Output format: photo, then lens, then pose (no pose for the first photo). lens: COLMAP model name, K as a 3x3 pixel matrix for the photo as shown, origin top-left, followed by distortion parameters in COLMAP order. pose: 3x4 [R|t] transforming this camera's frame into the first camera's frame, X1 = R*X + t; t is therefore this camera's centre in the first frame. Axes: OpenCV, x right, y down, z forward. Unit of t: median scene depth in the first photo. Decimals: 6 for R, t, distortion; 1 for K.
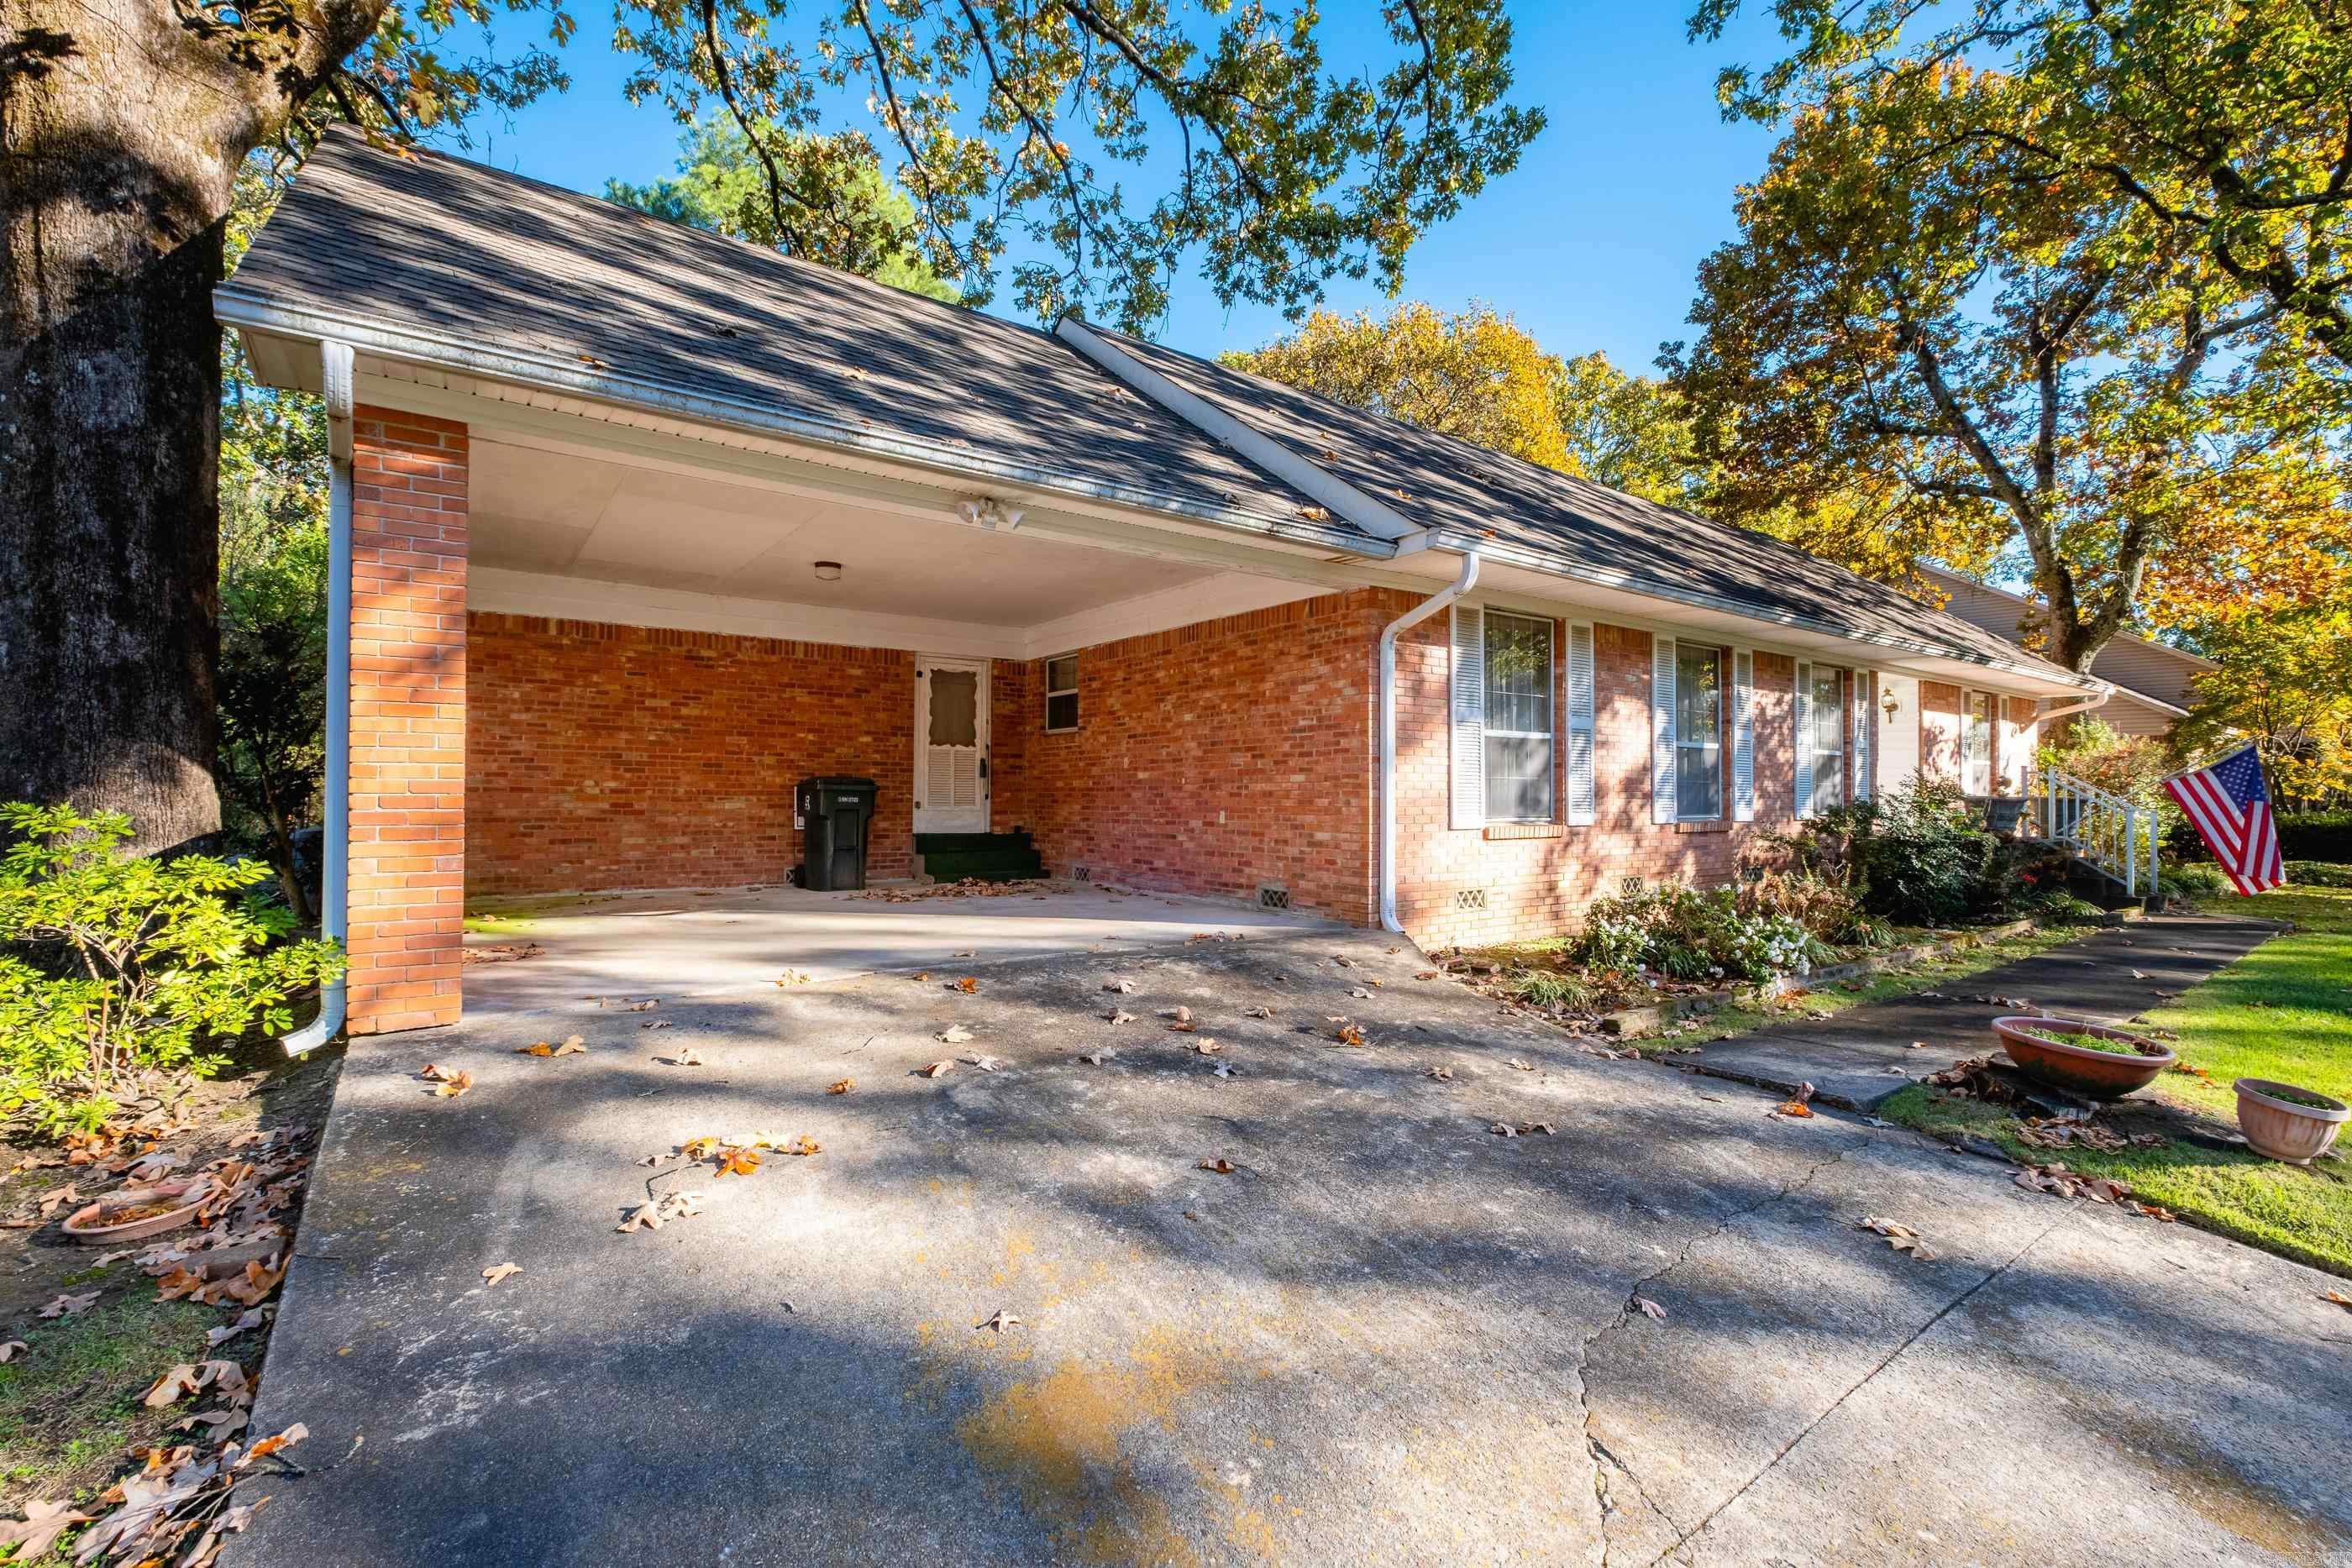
lens RADIAL K [[1038.4, 0, 1145.2], [0, 1038.4, 778.1], [0, 0, 1]] dist [0.000813, 0.000132]
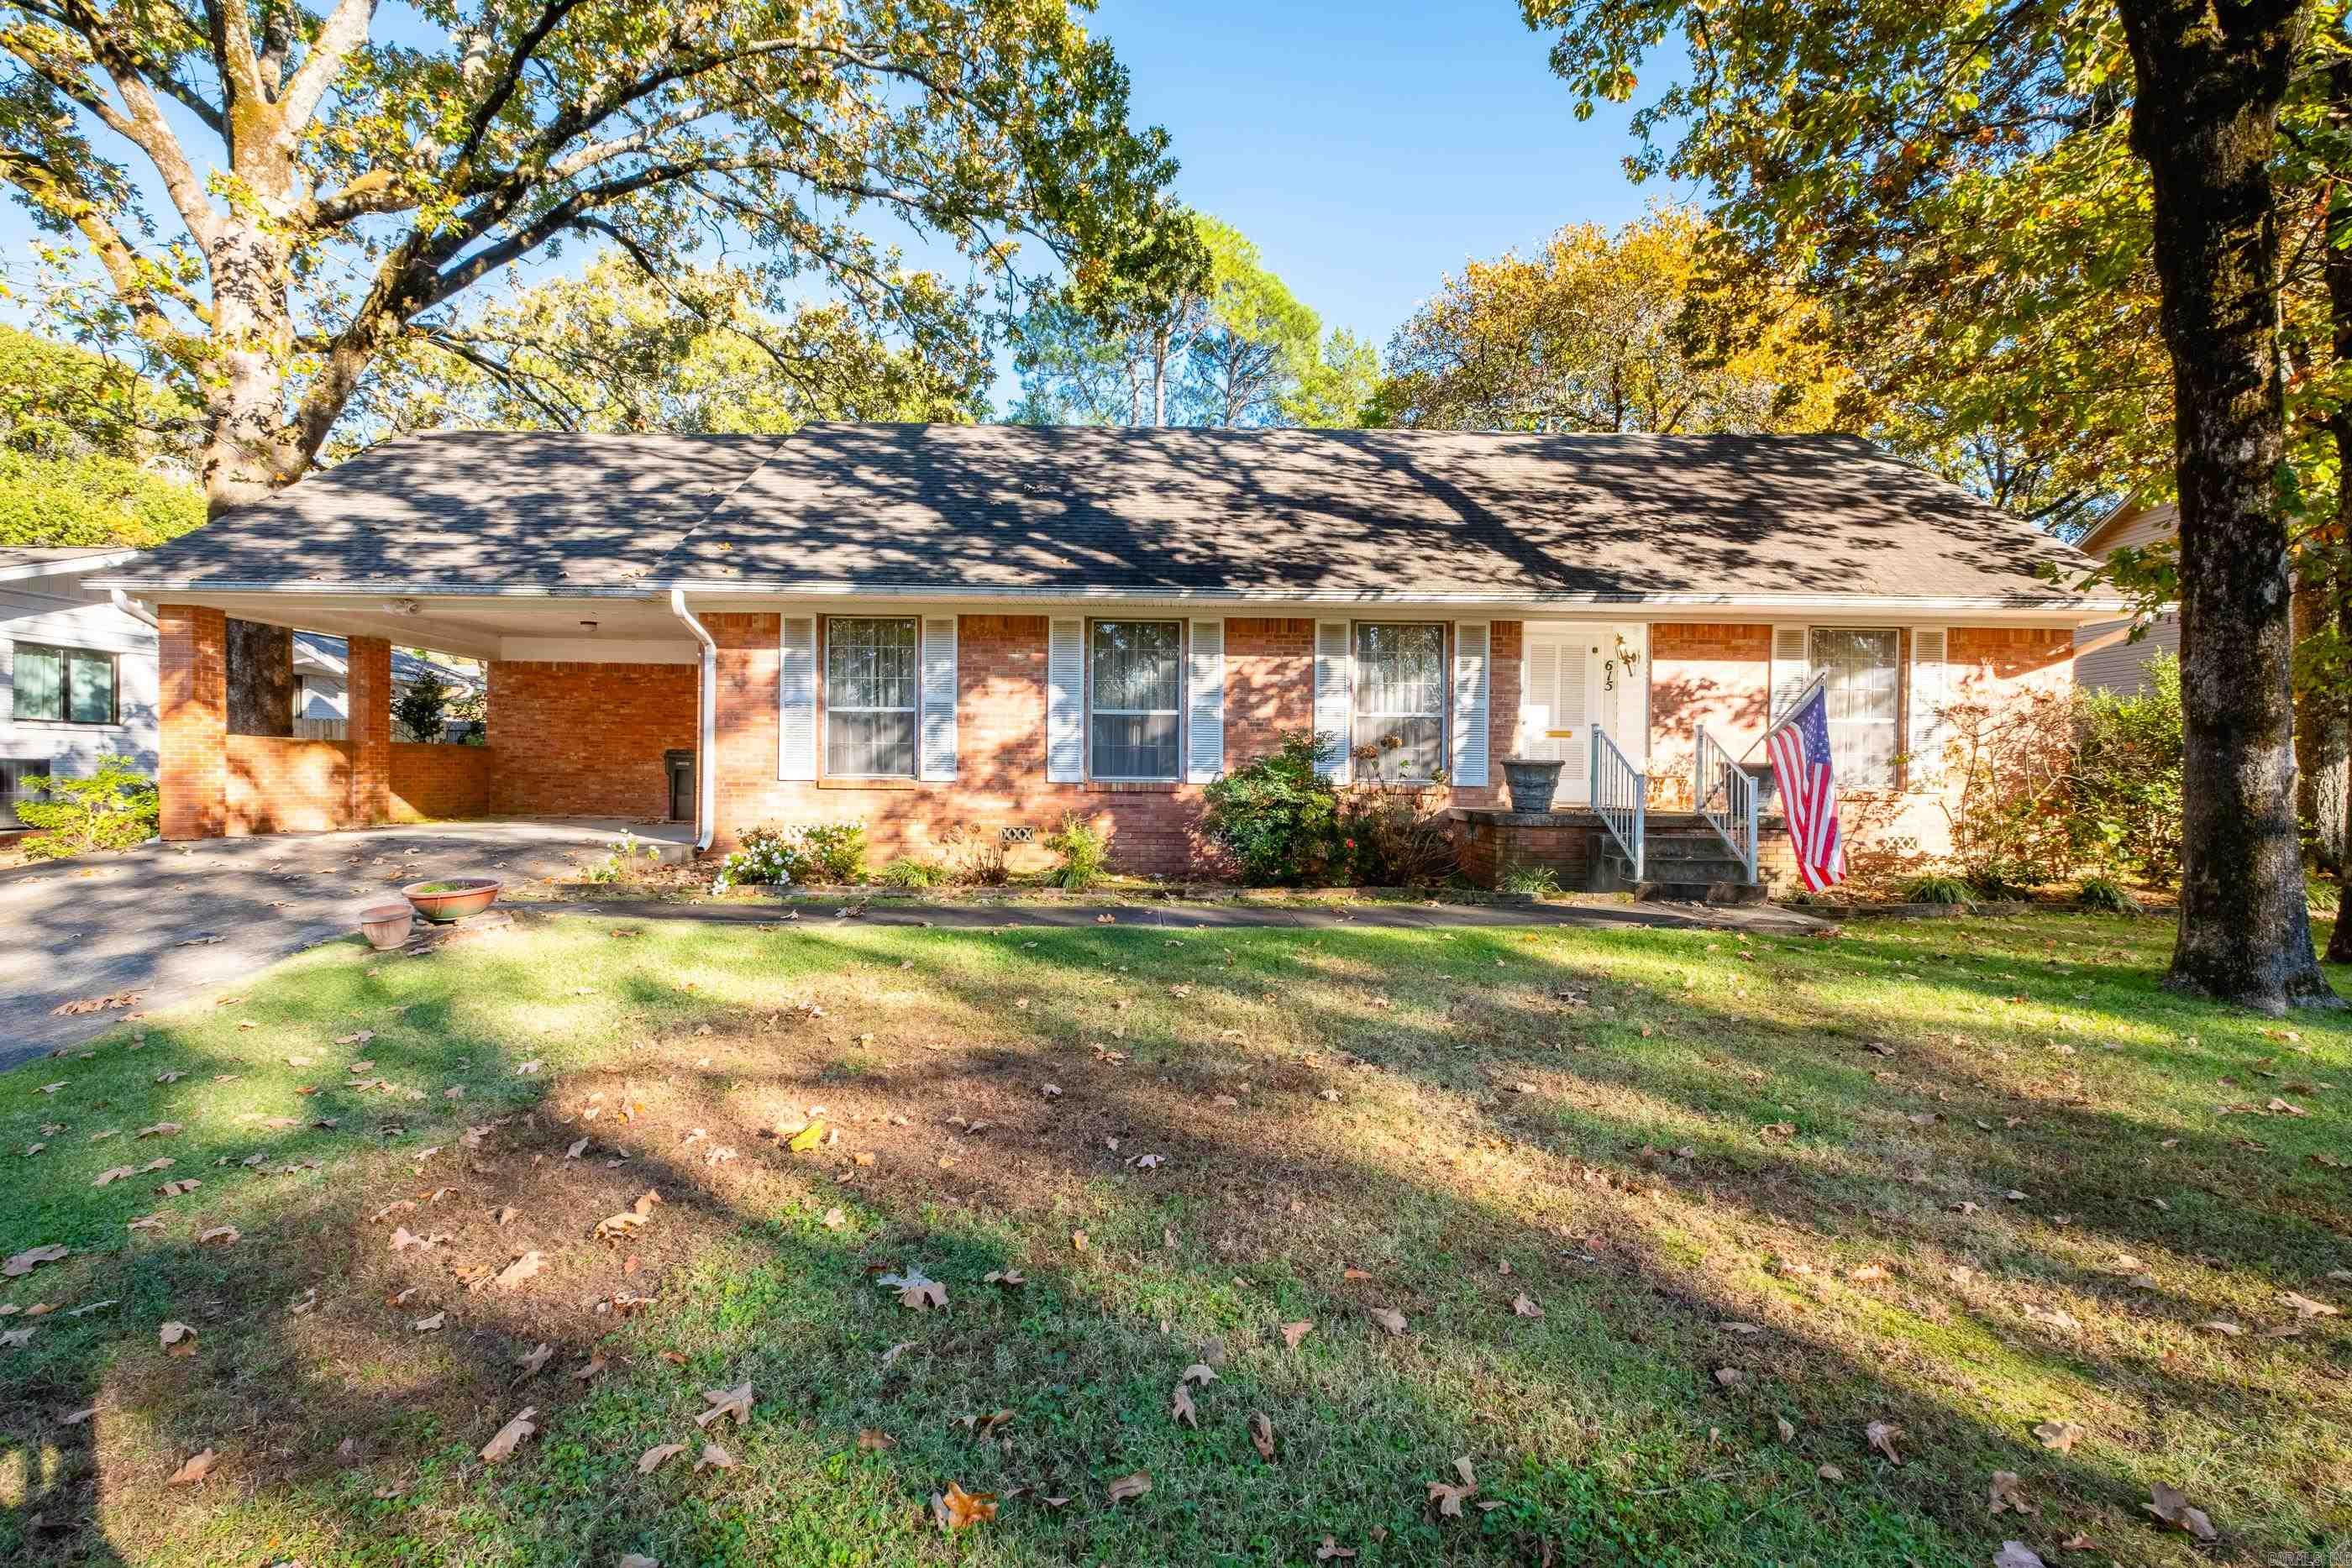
lens RADIAL K [[1038.4, 0, 1145.2], [0, 1038.4, 778.1], [0, 0, 1]] dist [0.000813, 0.000132]
pose [[0.839126, 0.001968, -0.543934, 1.178885], [0.009546, 0.999786, 0.018344, 0.012204], [0.543854, -0.020585, 0.838927, 0.120177]]
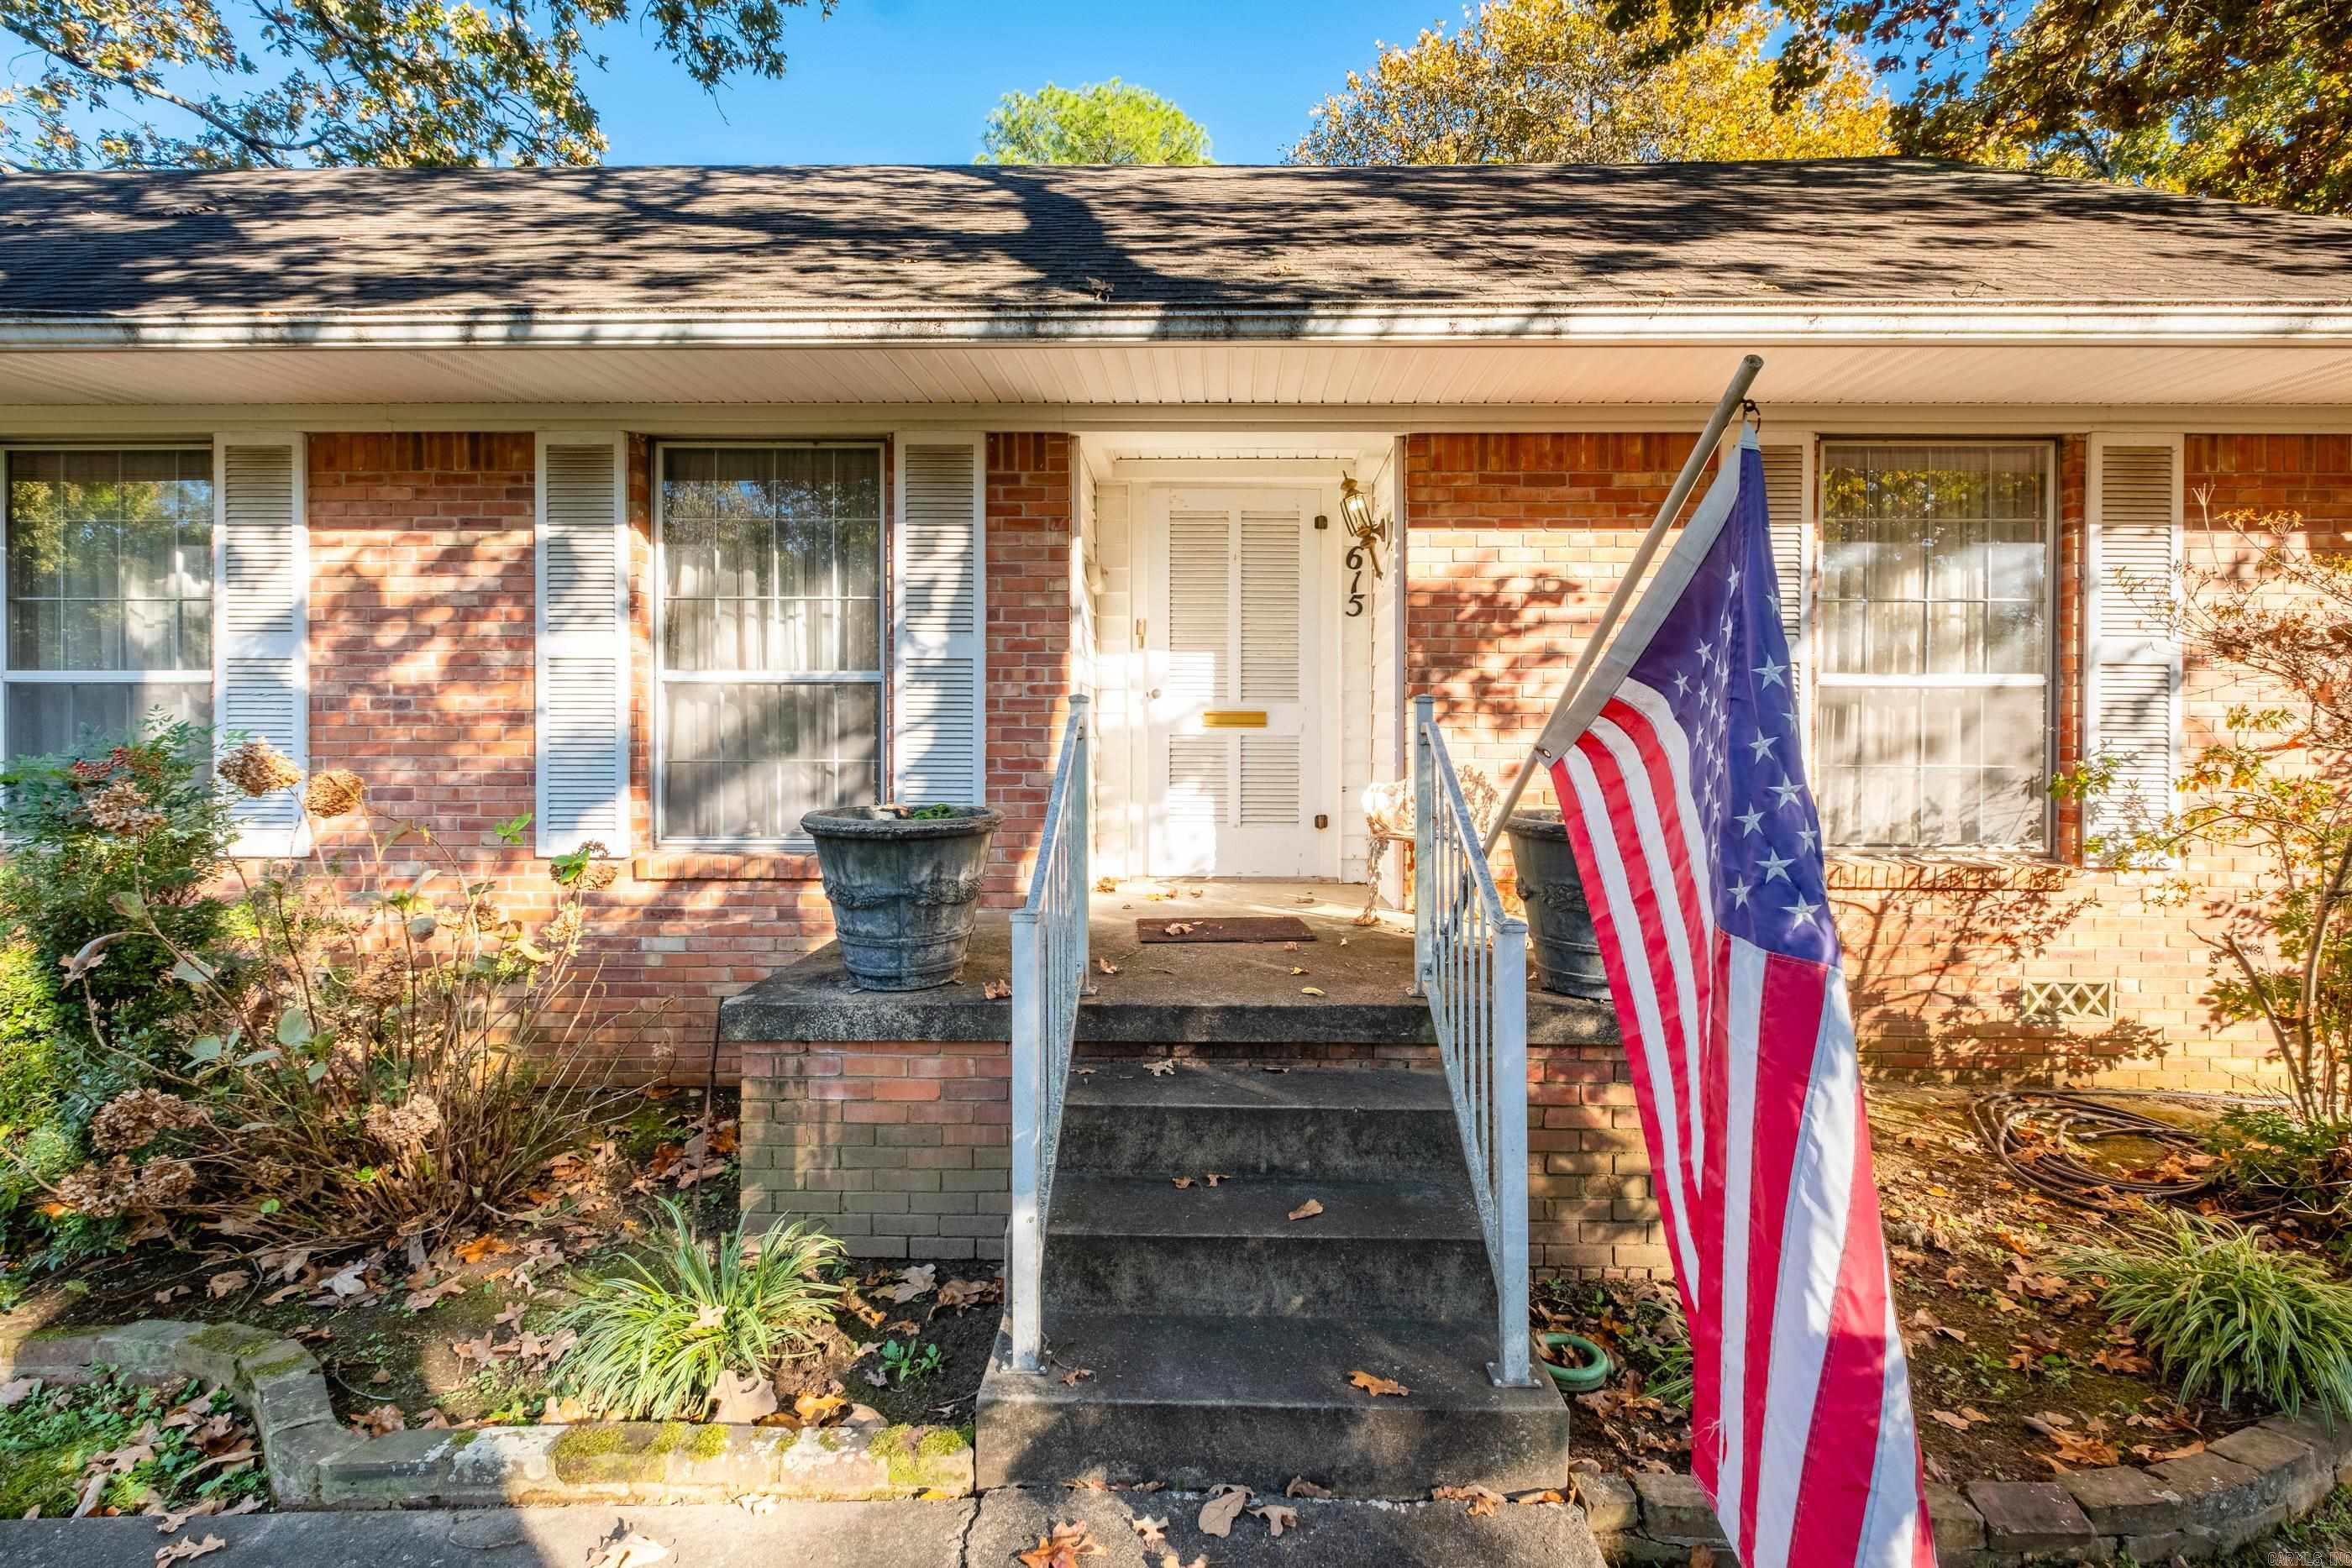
lens RADIAL K [[1053.1, 0, 1178.9], [0, 1053.1, 747.8], [0, 0, 1]] dist [-0.000185, -0.000007]
pose [[0.826993, -0.007780, -0.562159, 1.195452], [0.017009, 0.999793, 0.011186, -0.004022], [0.561955, -0.018813, 0.826954, 0.939643]]
